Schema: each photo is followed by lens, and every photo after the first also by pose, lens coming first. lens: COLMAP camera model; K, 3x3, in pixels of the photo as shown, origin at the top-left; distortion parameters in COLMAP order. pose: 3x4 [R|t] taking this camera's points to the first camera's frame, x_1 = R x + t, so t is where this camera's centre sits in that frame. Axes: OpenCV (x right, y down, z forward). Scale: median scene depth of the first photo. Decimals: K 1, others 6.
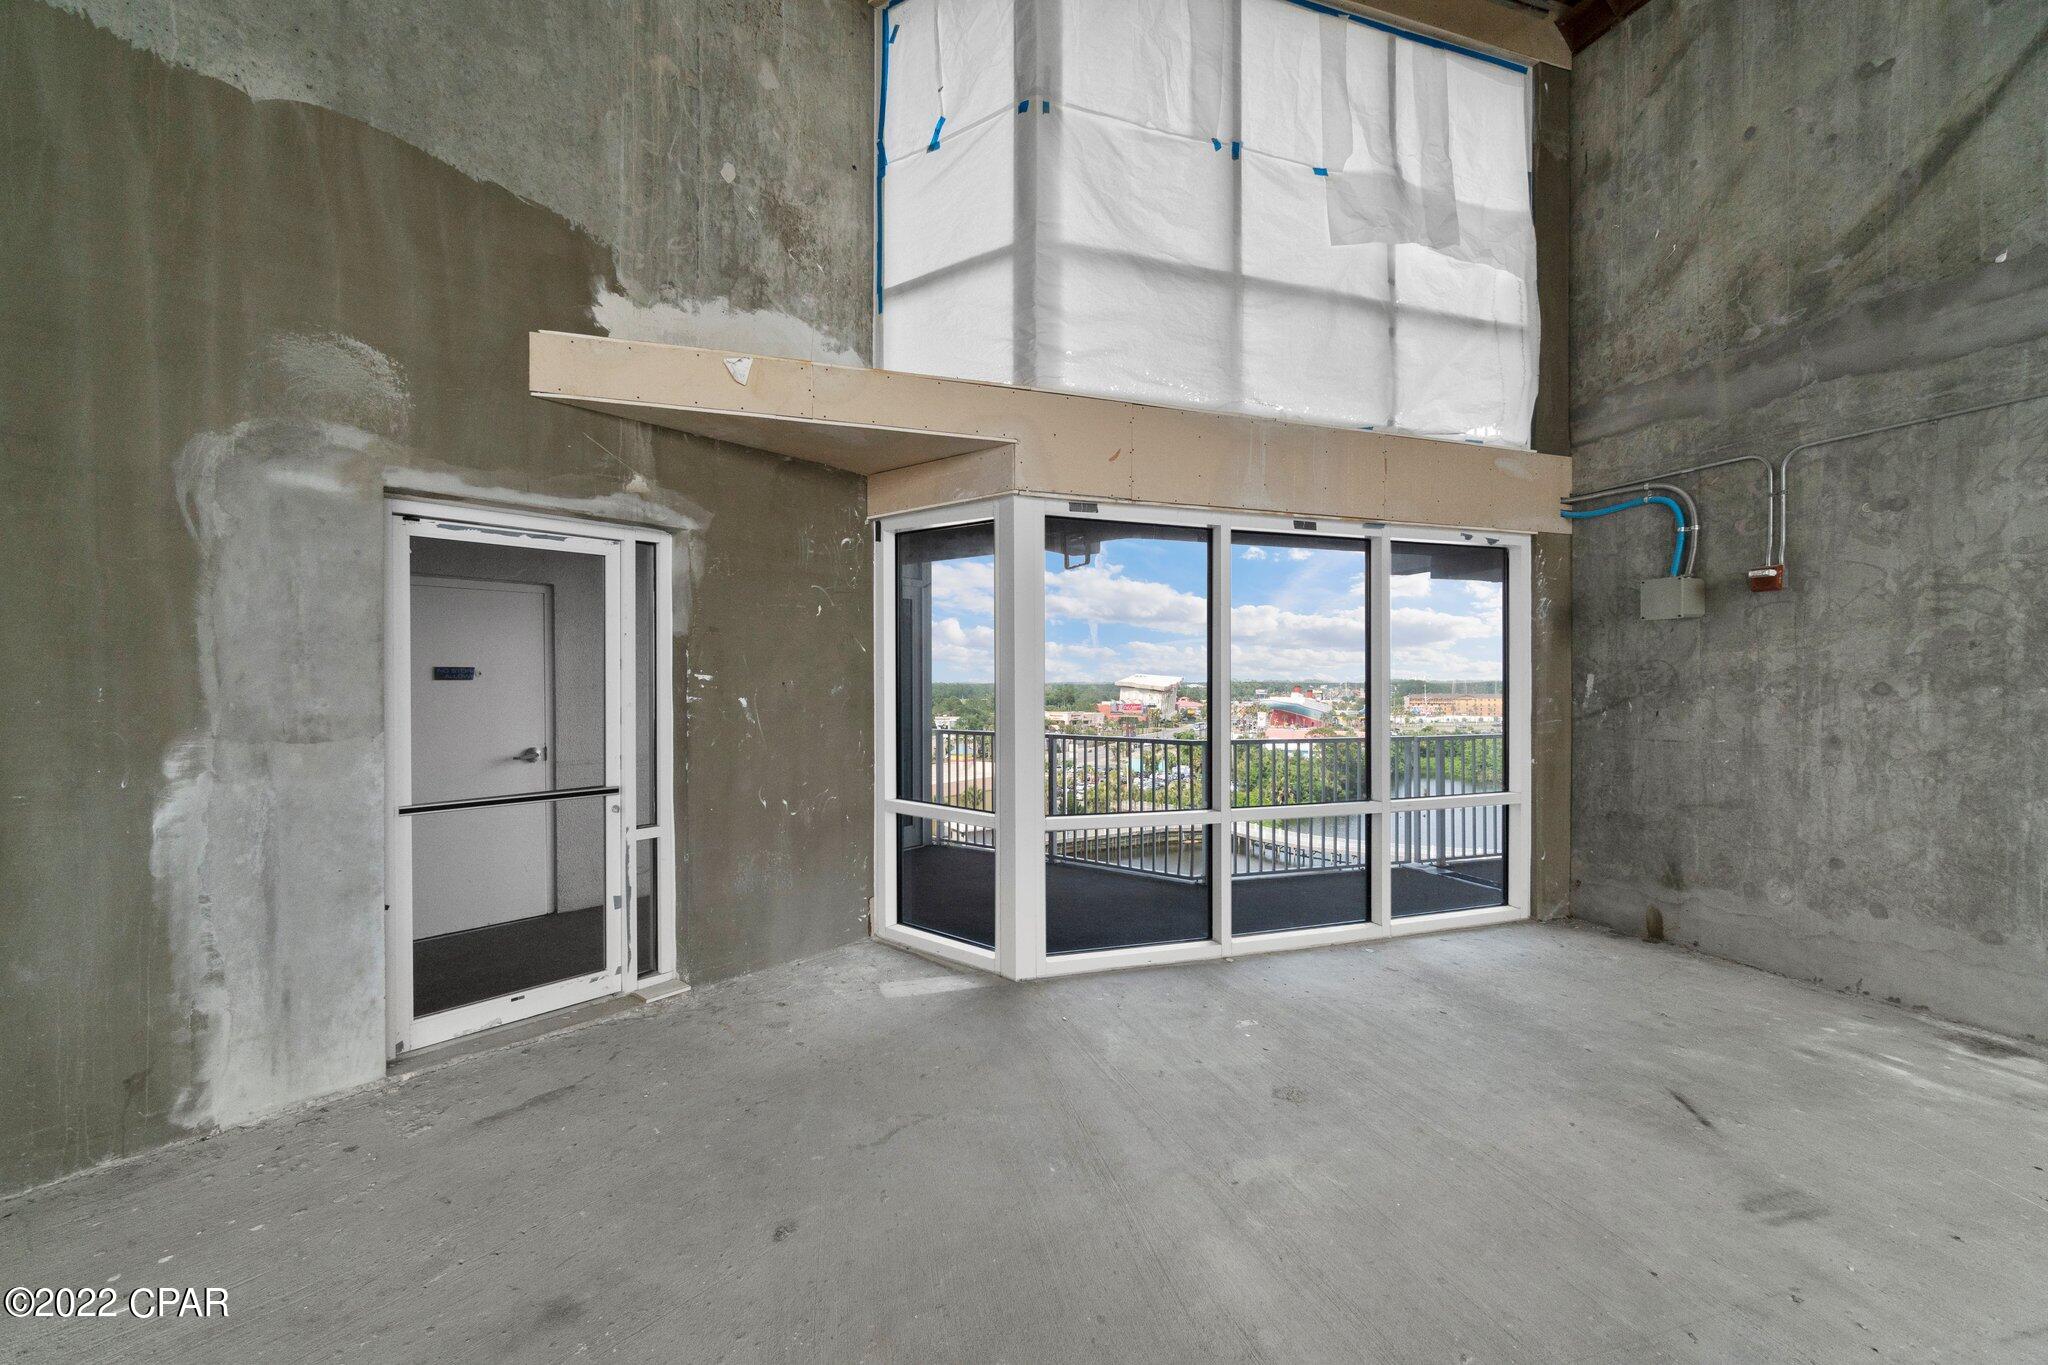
lens RADIAL K [[876.2, 0, 1024.0], [0, 876.2, 682.5], [0, 0, 1]] dist [-0.002139, 0.000225]
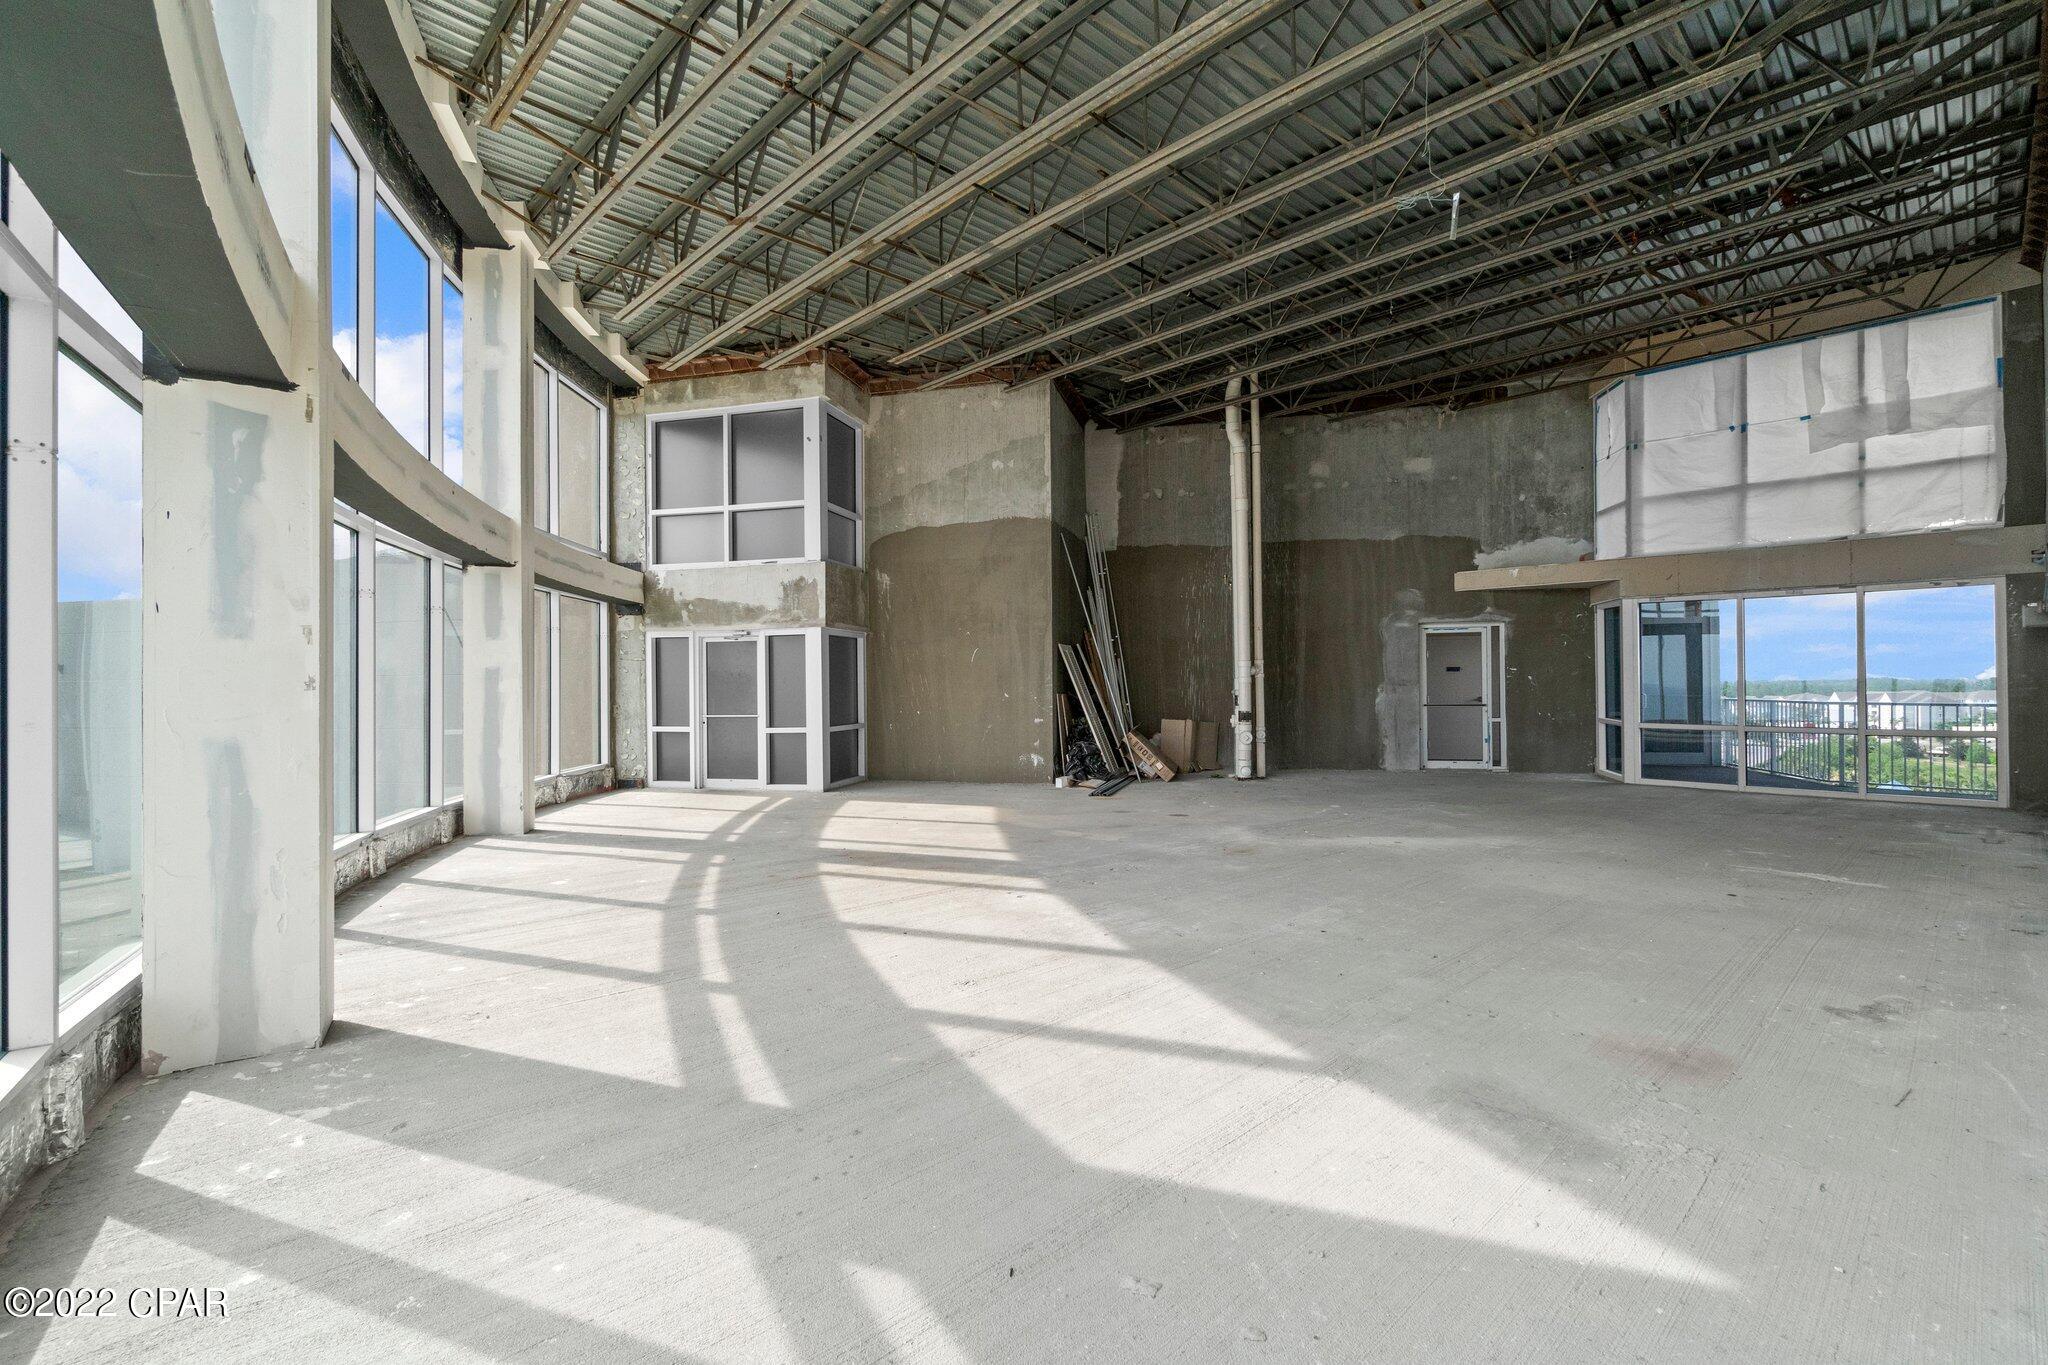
lens RADIAL K [[904.3, 0, 1024.0], [0, 904.3, 682.5], [0, 0, 1]] dist [-0.023831, 0.000146]
pose [[0.412396, 0.000406, -0.911005, 1.674334], [0.005712, 0.999979, 0.003031, 0.018966], [0.910987, -0.006454, 0.412385, -1.726165]]
